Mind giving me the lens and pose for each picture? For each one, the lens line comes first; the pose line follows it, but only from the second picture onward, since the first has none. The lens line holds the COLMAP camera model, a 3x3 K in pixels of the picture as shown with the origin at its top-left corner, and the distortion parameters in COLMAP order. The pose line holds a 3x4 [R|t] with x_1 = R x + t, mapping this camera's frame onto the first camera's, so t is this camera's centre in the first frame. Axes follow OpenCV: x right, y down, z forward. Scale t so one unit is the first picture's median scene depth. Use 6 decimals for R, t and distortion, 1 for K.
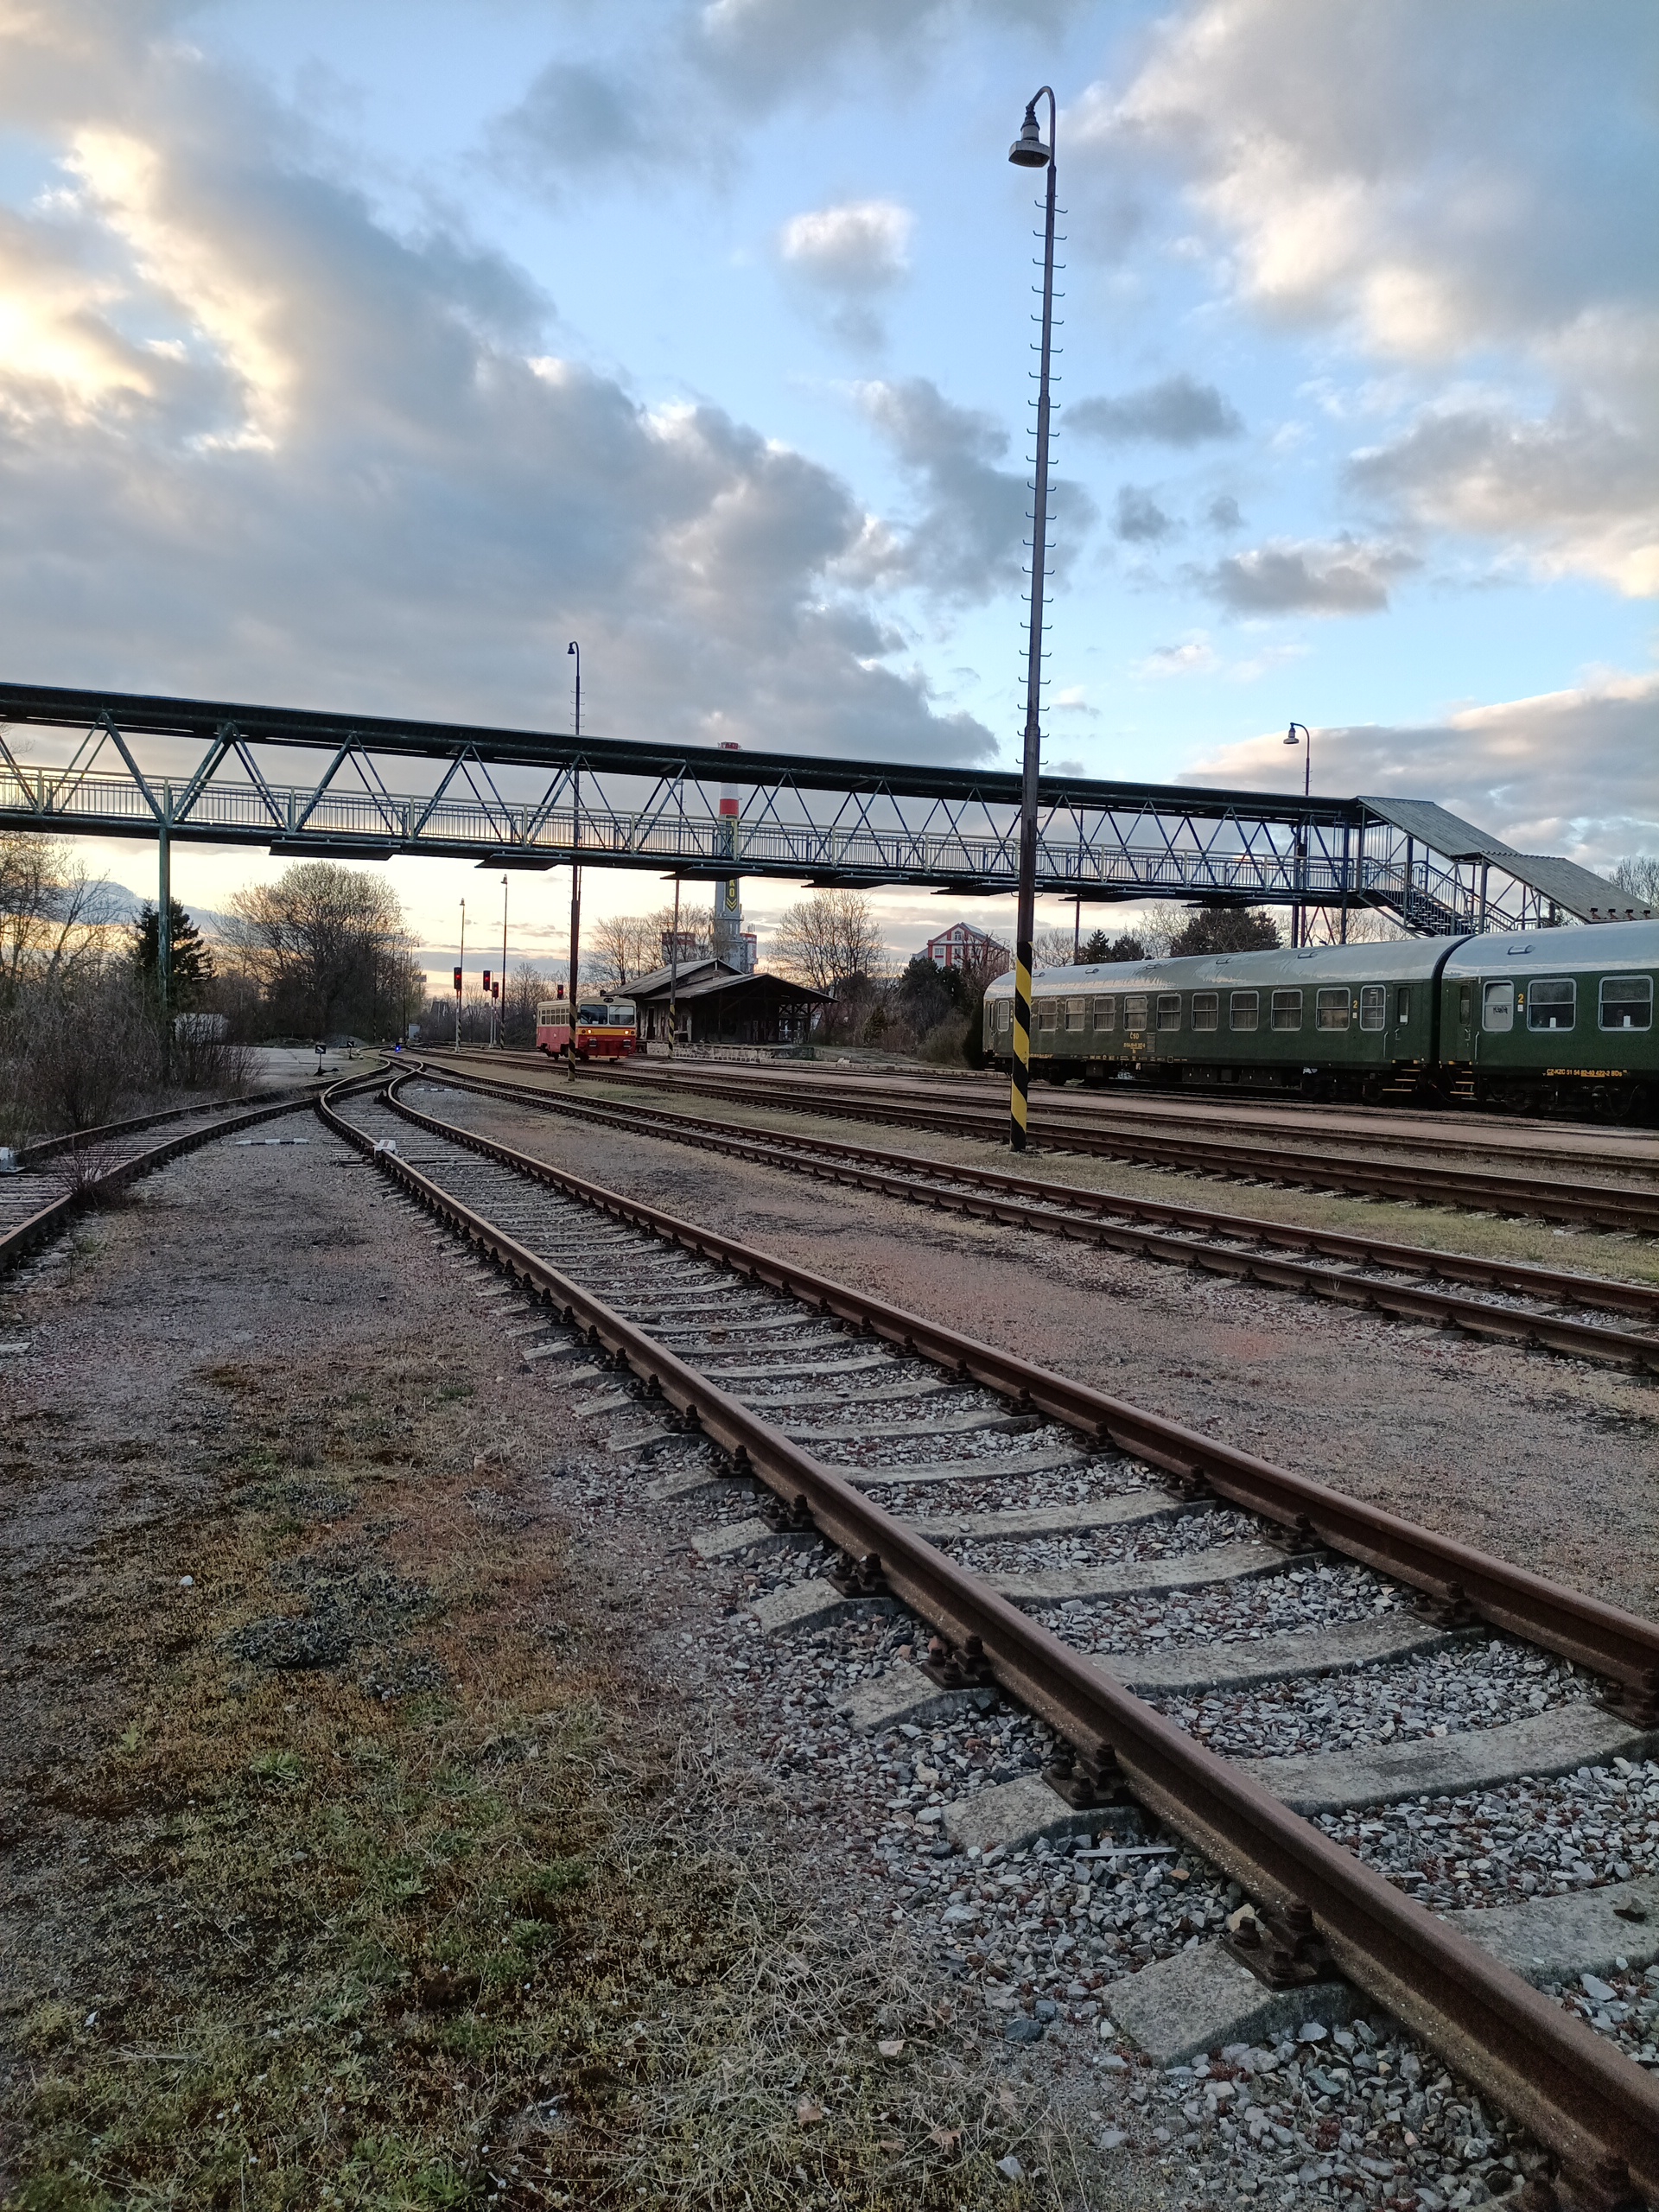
lens RADIAL K [[1637.5, 0, 832.8], [0, 1637.5, 1101.2], [0, 0, 1]] dist [0.085071, -0.102760]
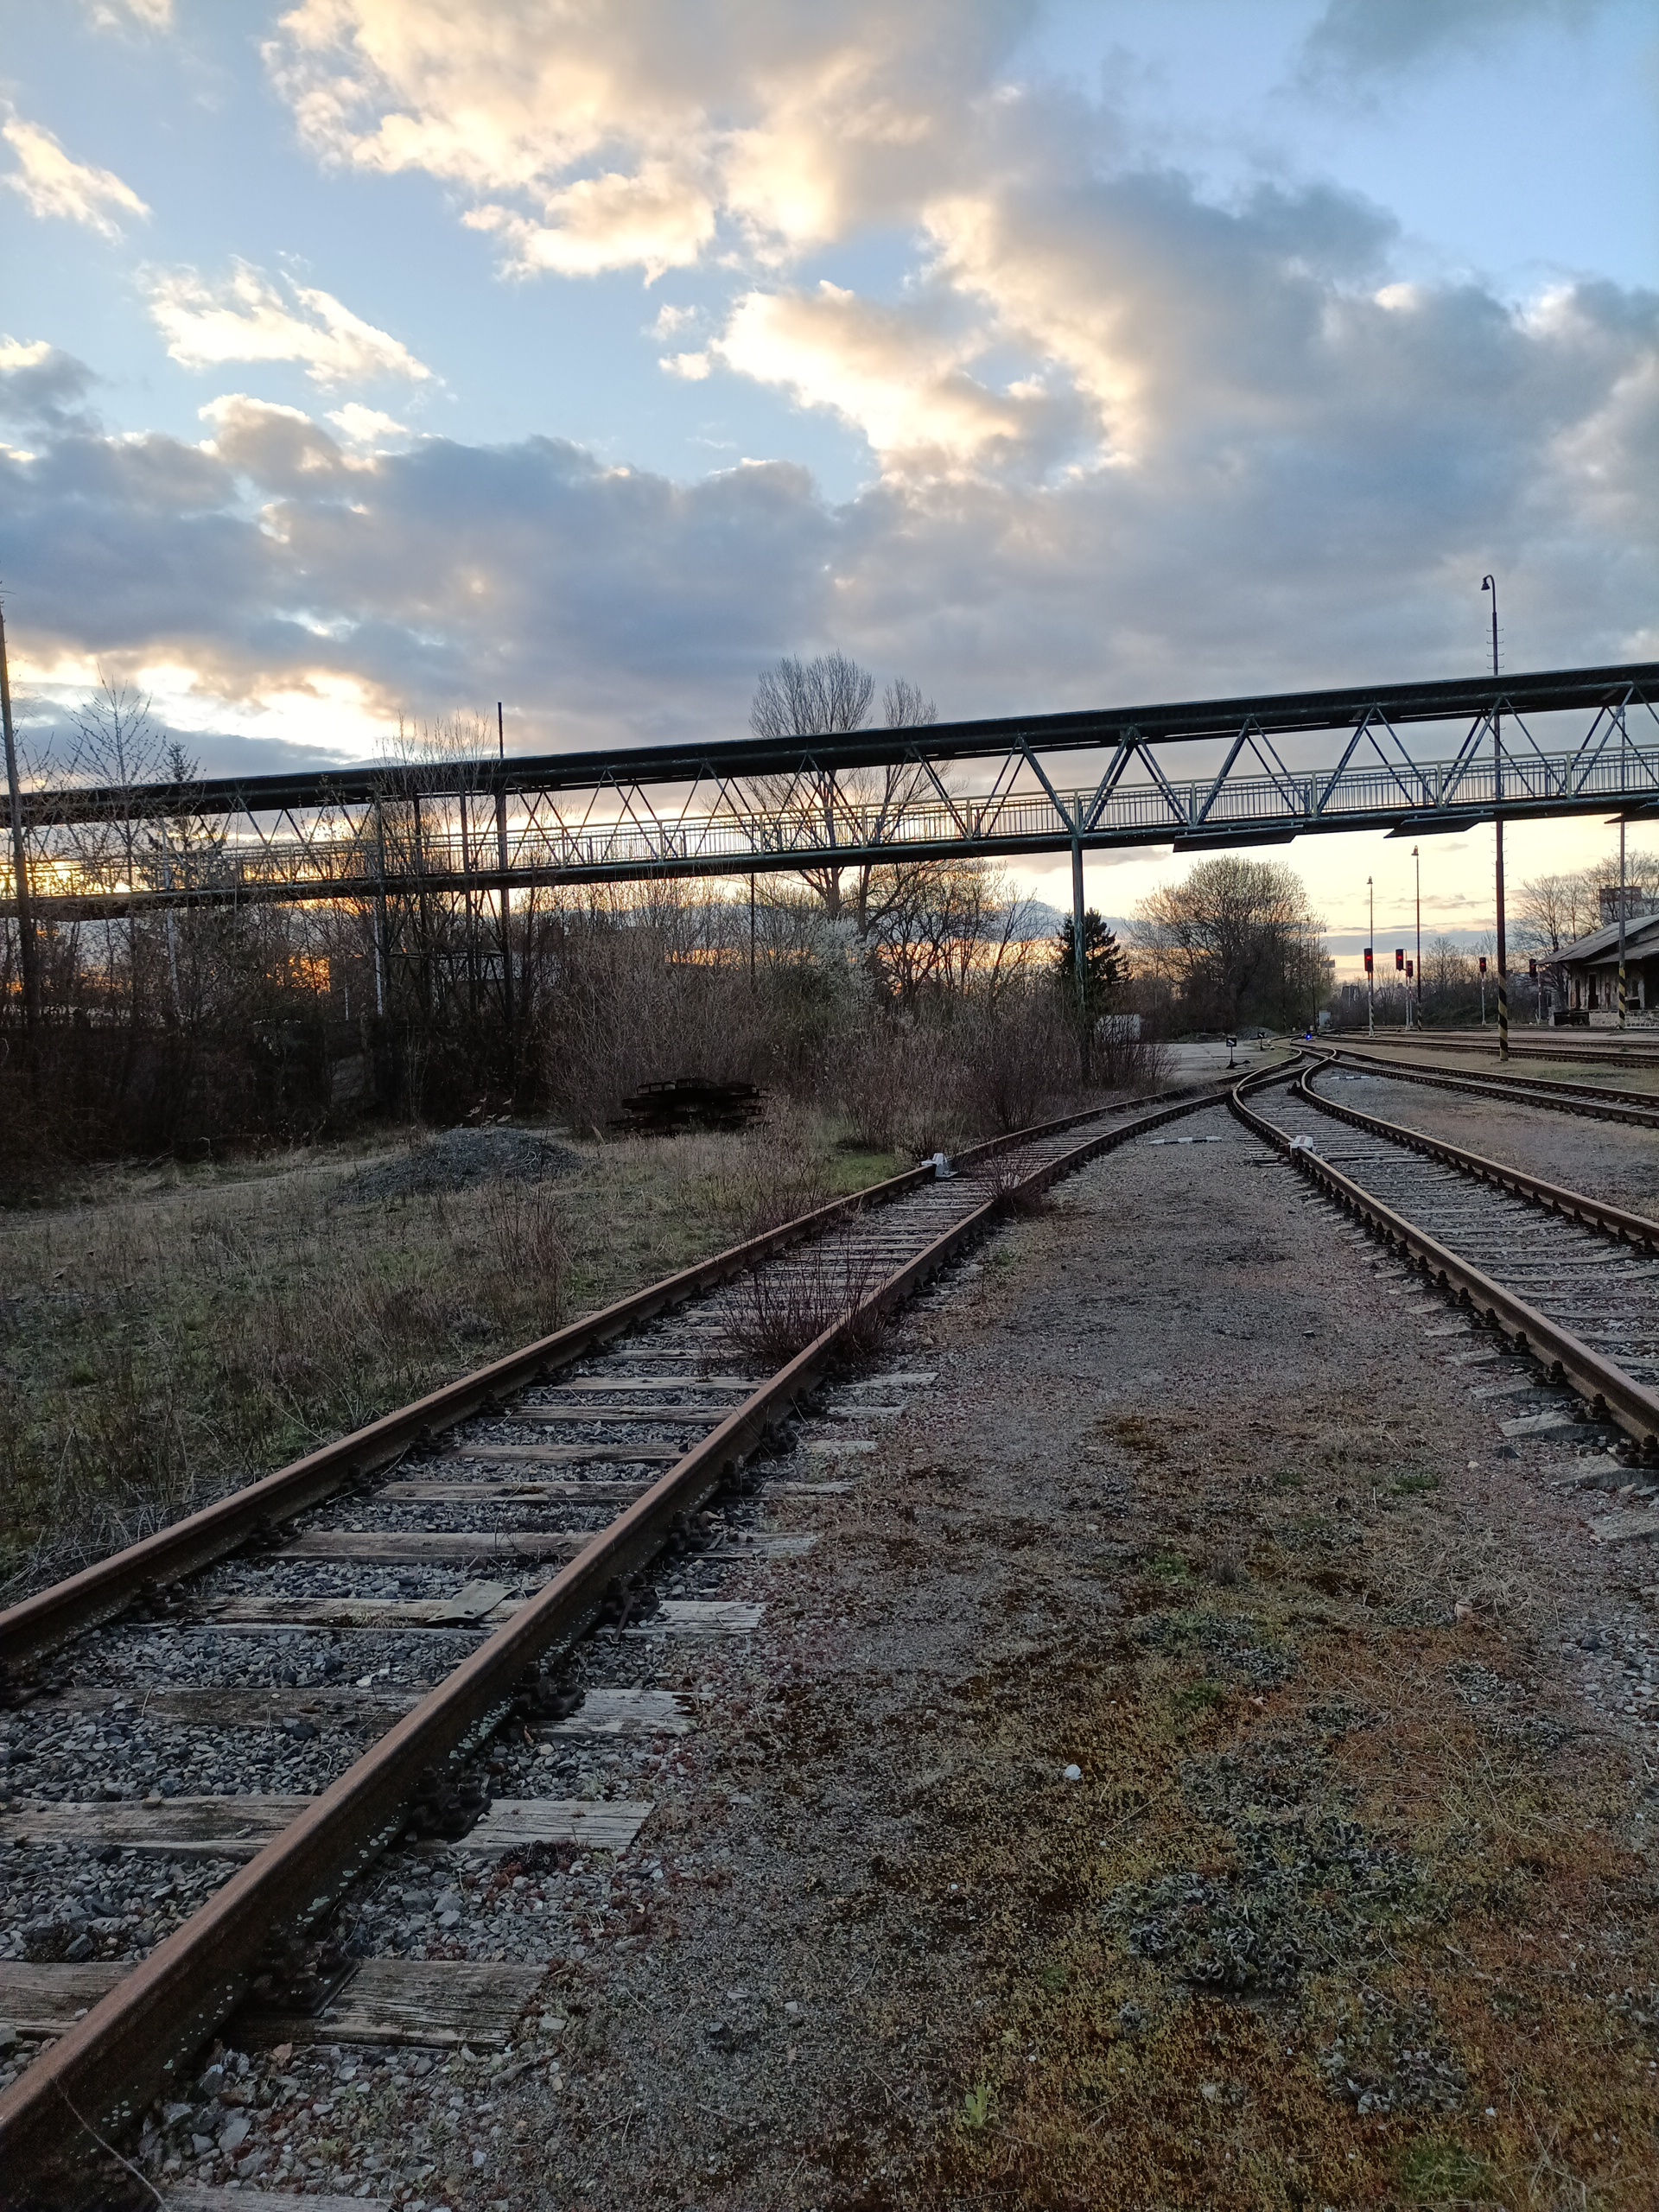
lens RADIAL K [[1643.3, 0, 840.8], [0, 1643.3, 1089.8], [0, 0, 1]] dist [0.082165, -0.082236]
pose [[0.859086, -0.043580, -0.509973, -0.050782], [0.043371, 0.998983, -0.012307, -0.005763], [0.509991, -0.011545, 0.860102, 0.183317]]
